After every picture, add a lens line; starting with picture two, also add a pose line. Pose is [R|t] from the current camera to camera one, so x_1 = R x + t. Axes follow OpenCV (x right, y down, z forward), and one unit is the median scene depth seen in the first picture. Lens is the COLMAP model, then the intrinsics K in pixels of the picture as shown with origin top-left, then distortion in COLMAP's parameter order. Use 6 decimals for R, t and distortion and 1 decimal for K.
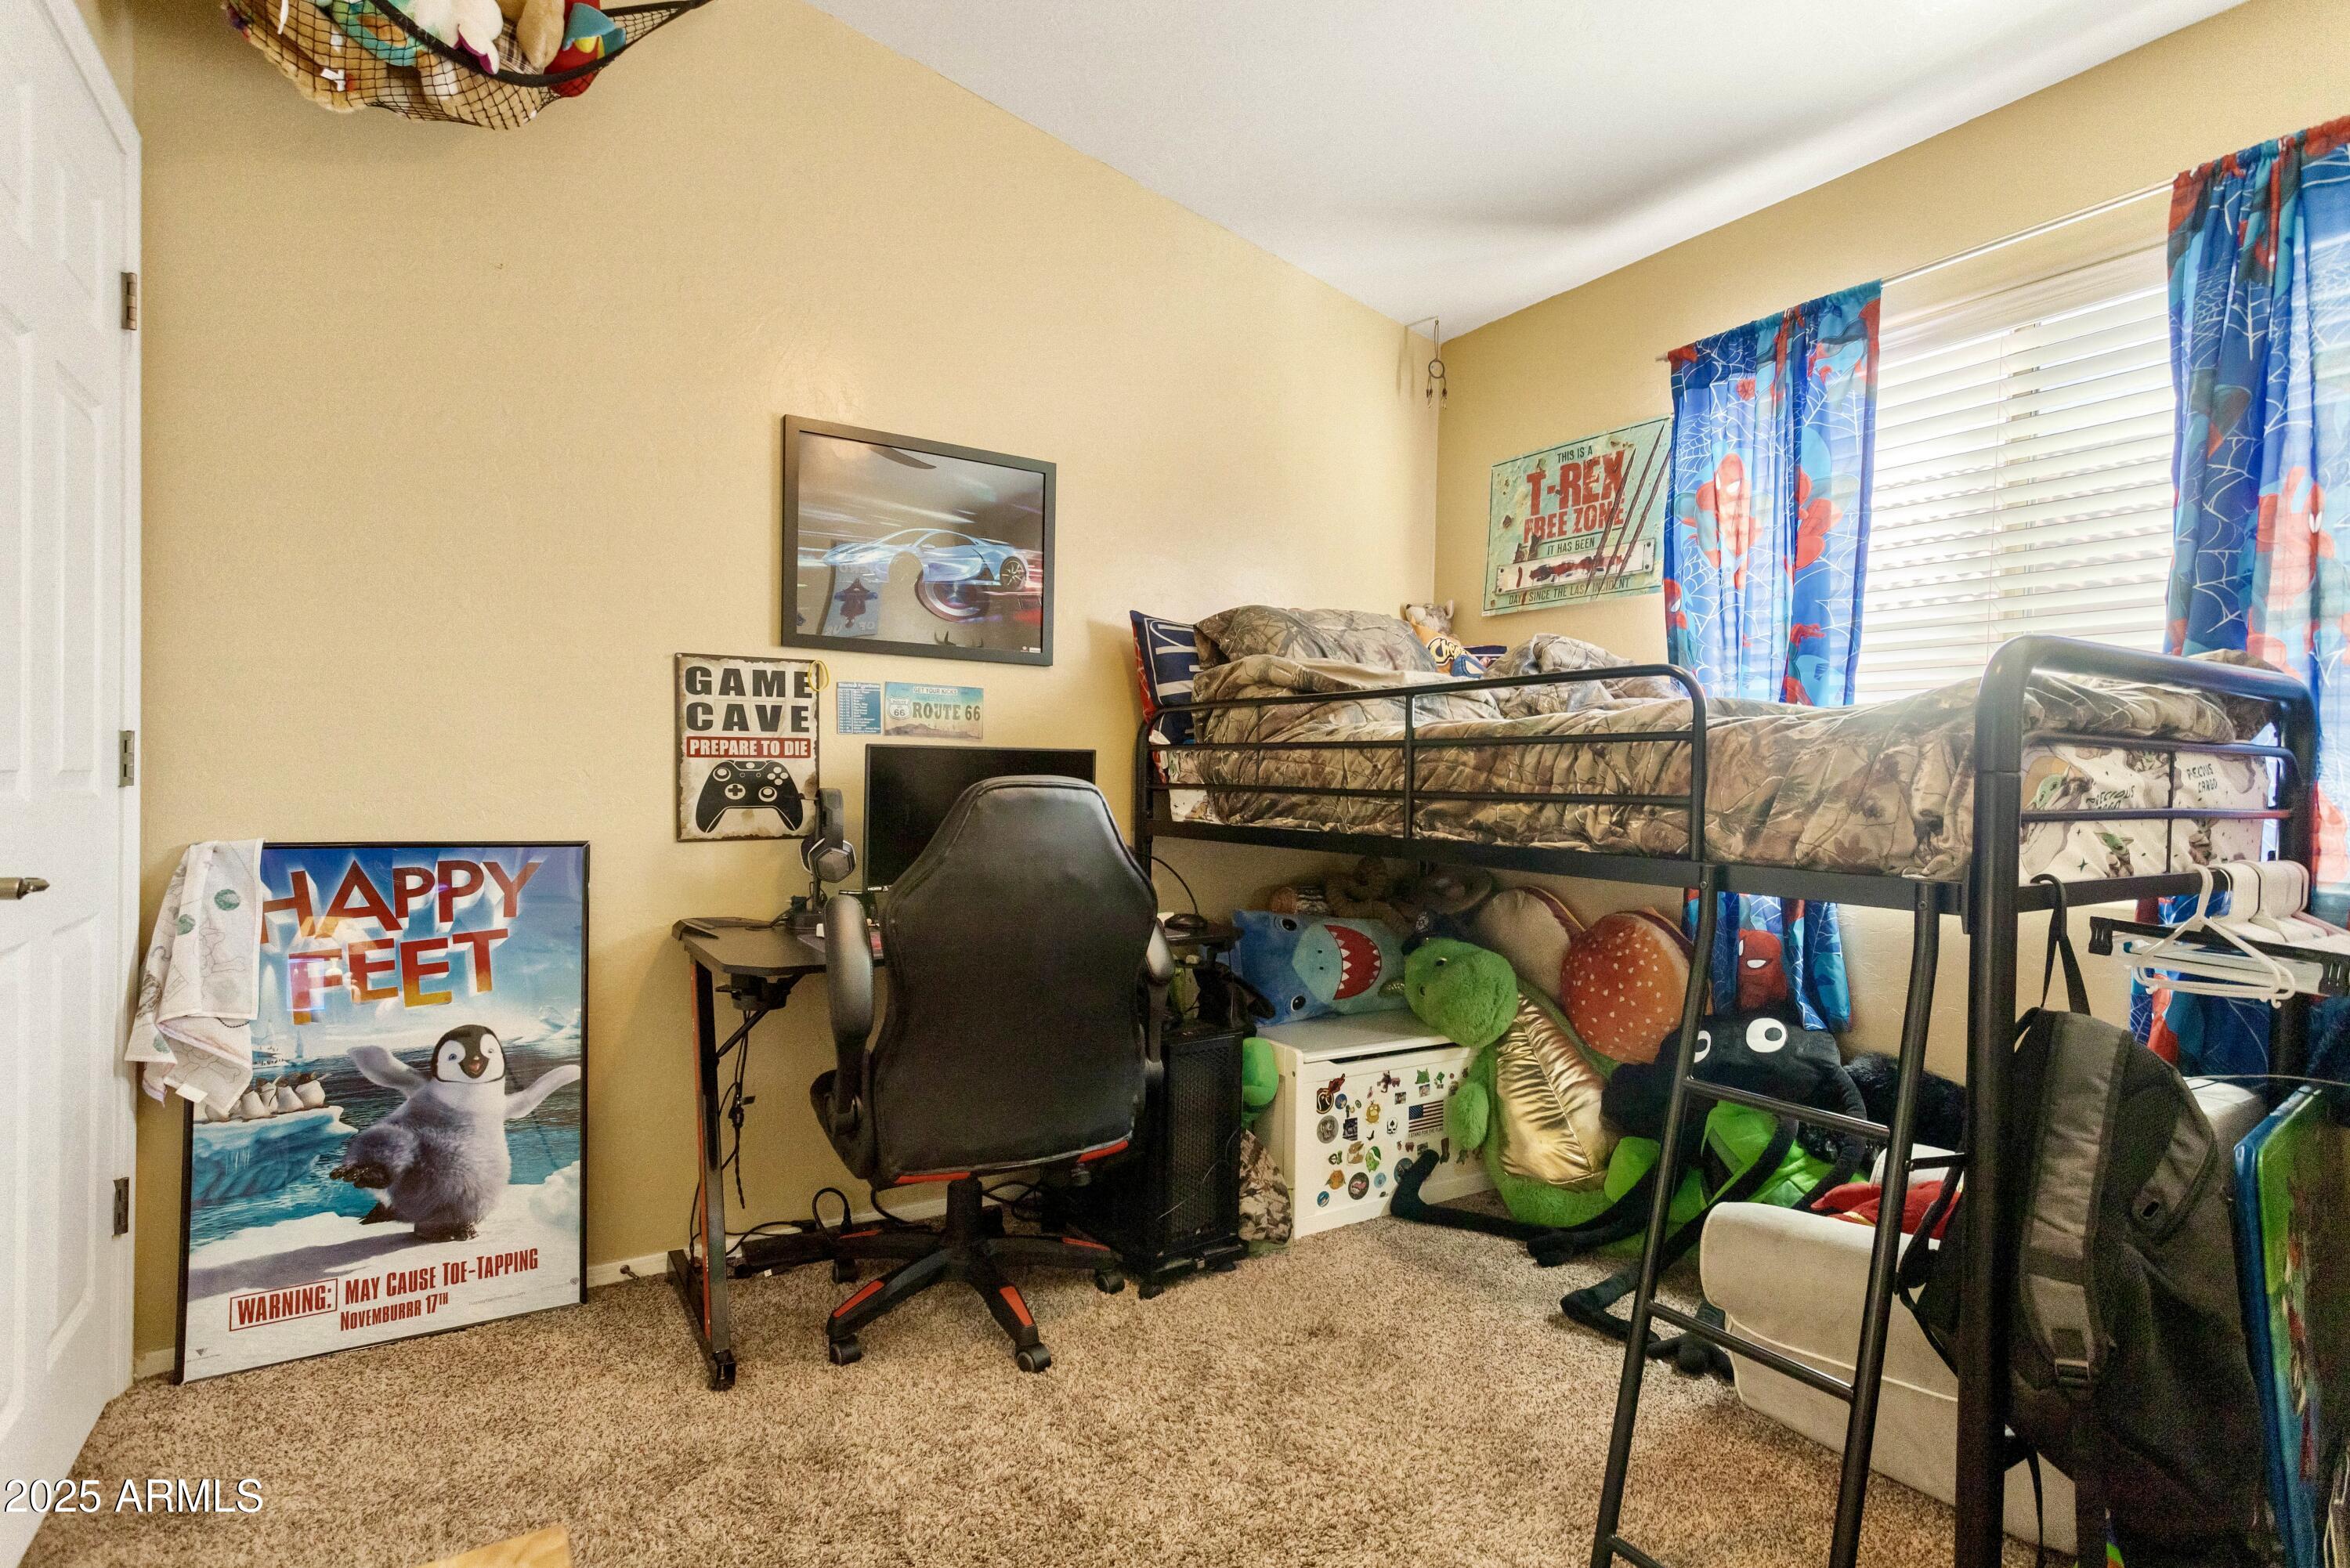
lens RADIAL K [[1108.4, 0, 1175.0], [0, 1108.4, 784.0], [0, 0, 1]] dist [0.001045, -0.000582]
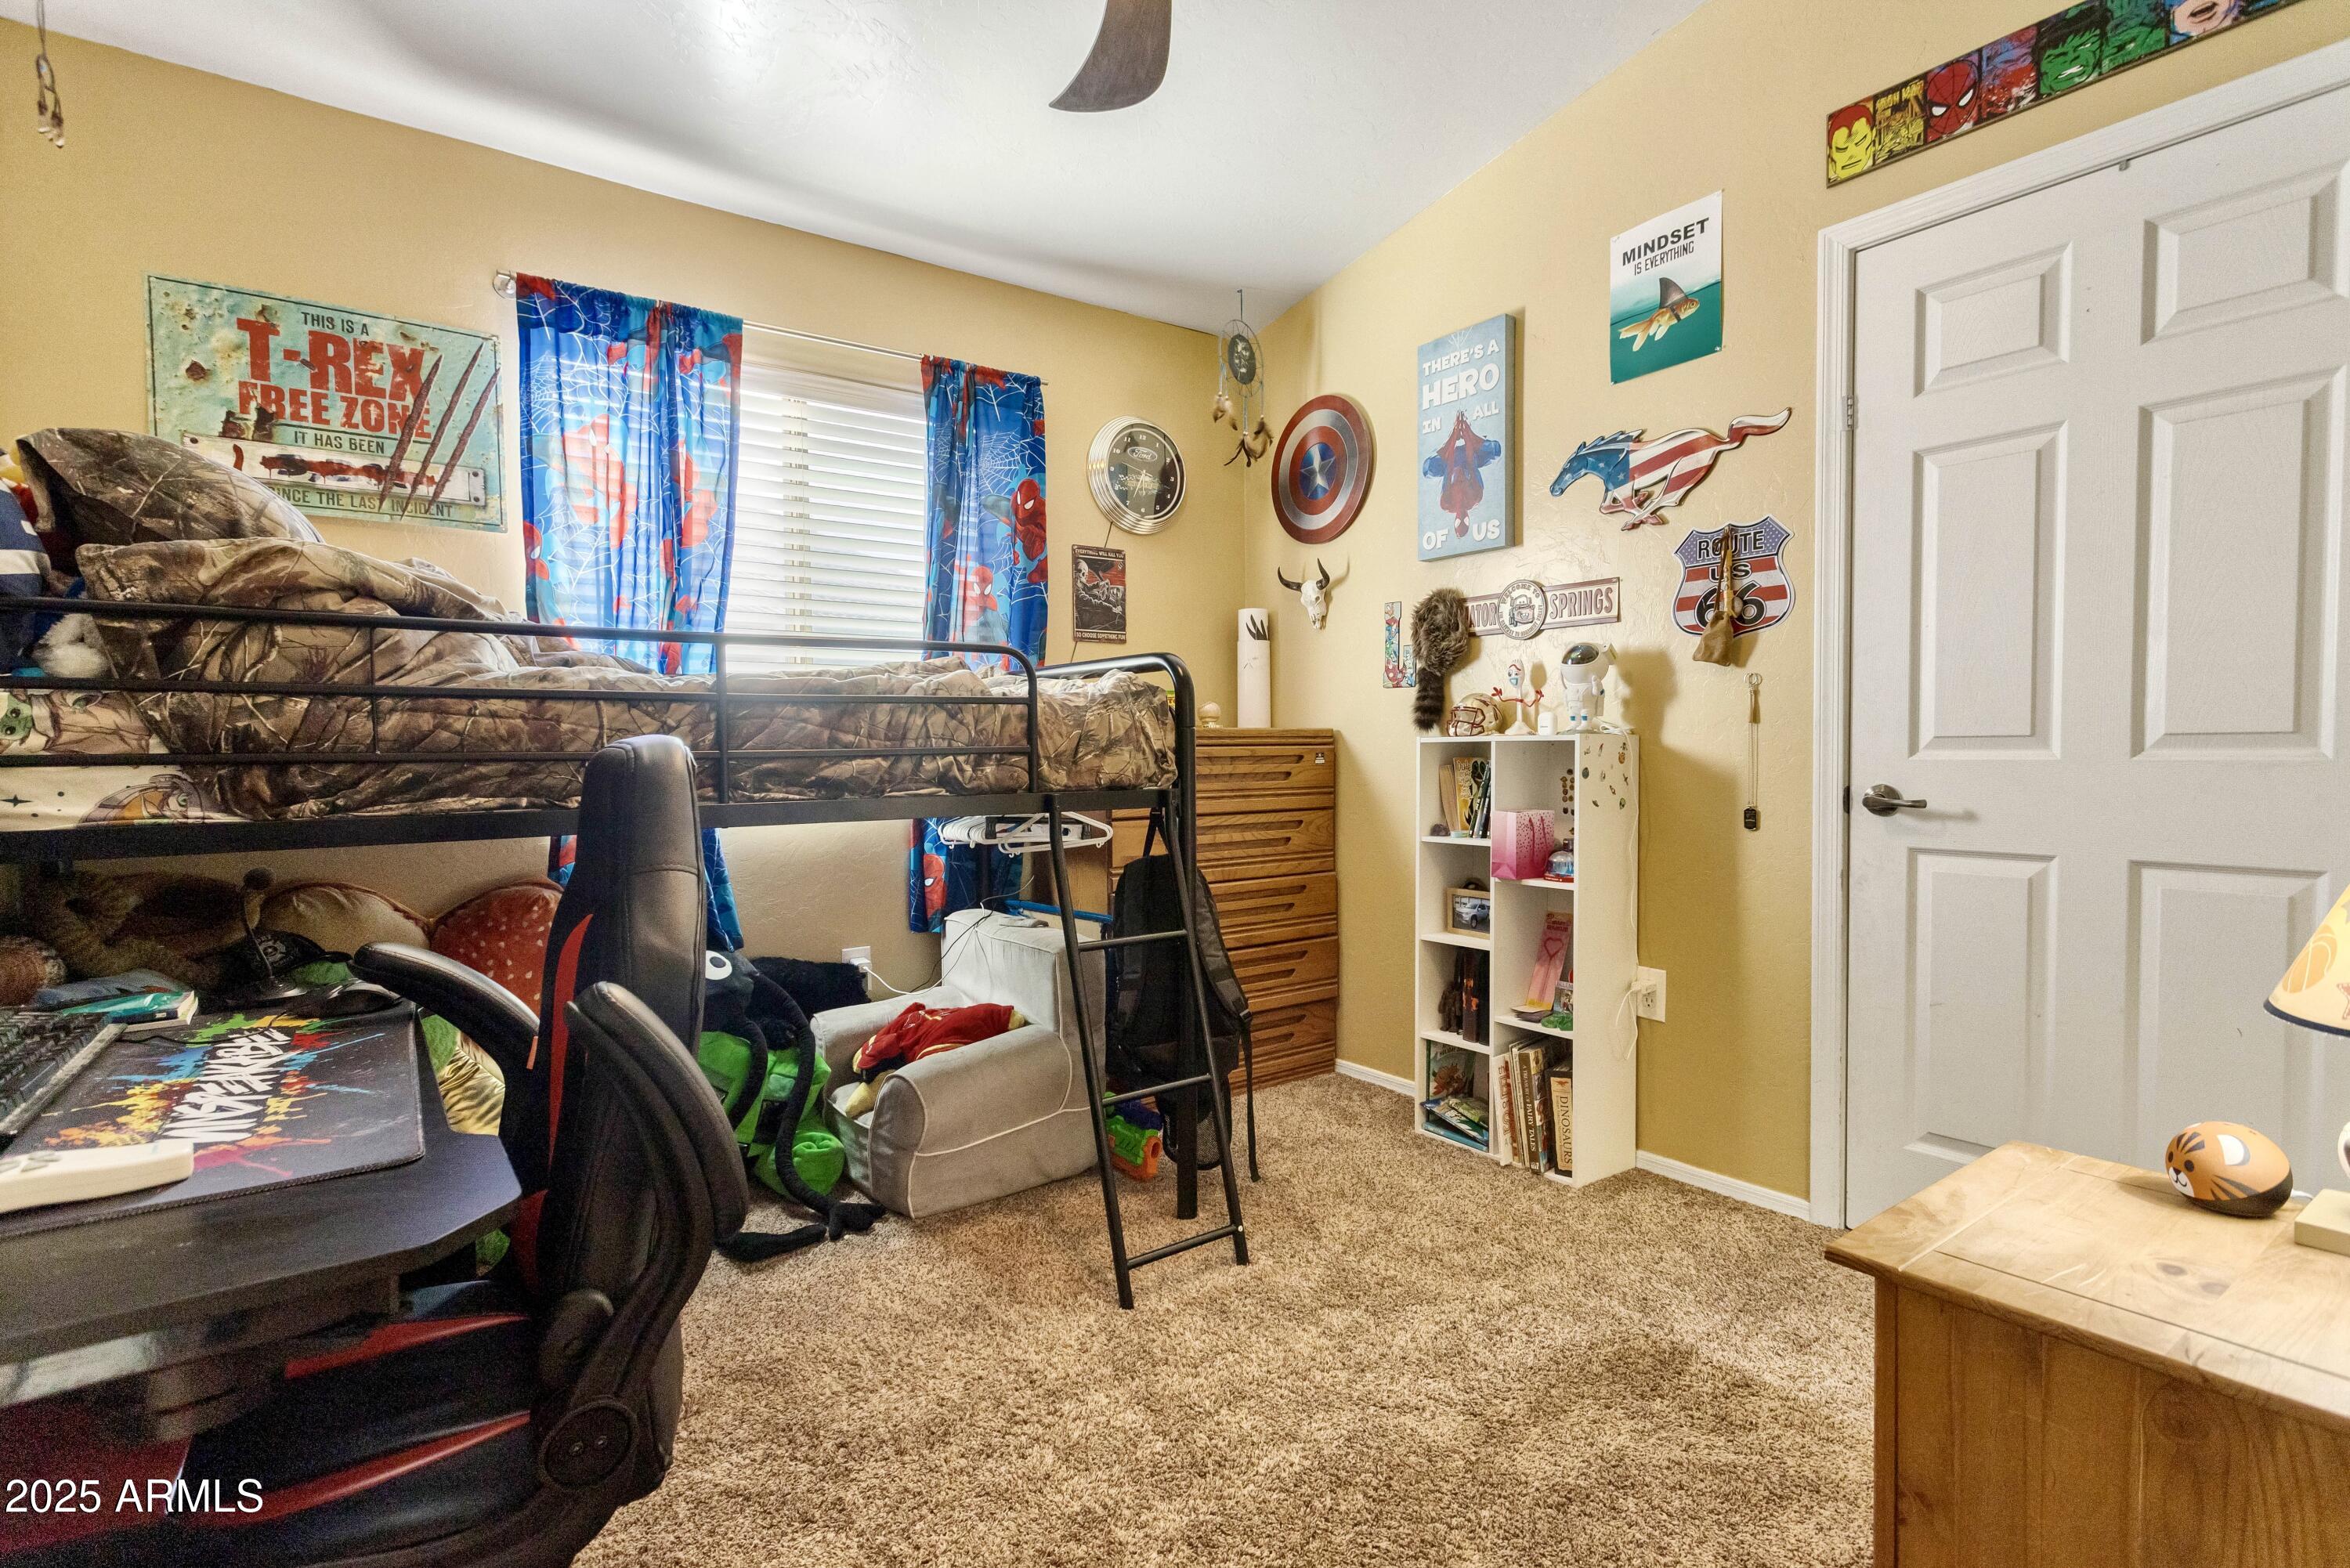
lens RADIAL K [[1142.5, 0, 1175.0], [0, 1142.5, 784.0], [0, 0, 1]] dist [-0.001479, 0.000093]
pose [[-0.054686, -0.048544, 0.997323, -0.561743], [0.015203, 0.998661, 0.049443, -0.005092], [-0.998388, 0.017866, -0.053875, 0.525187]]
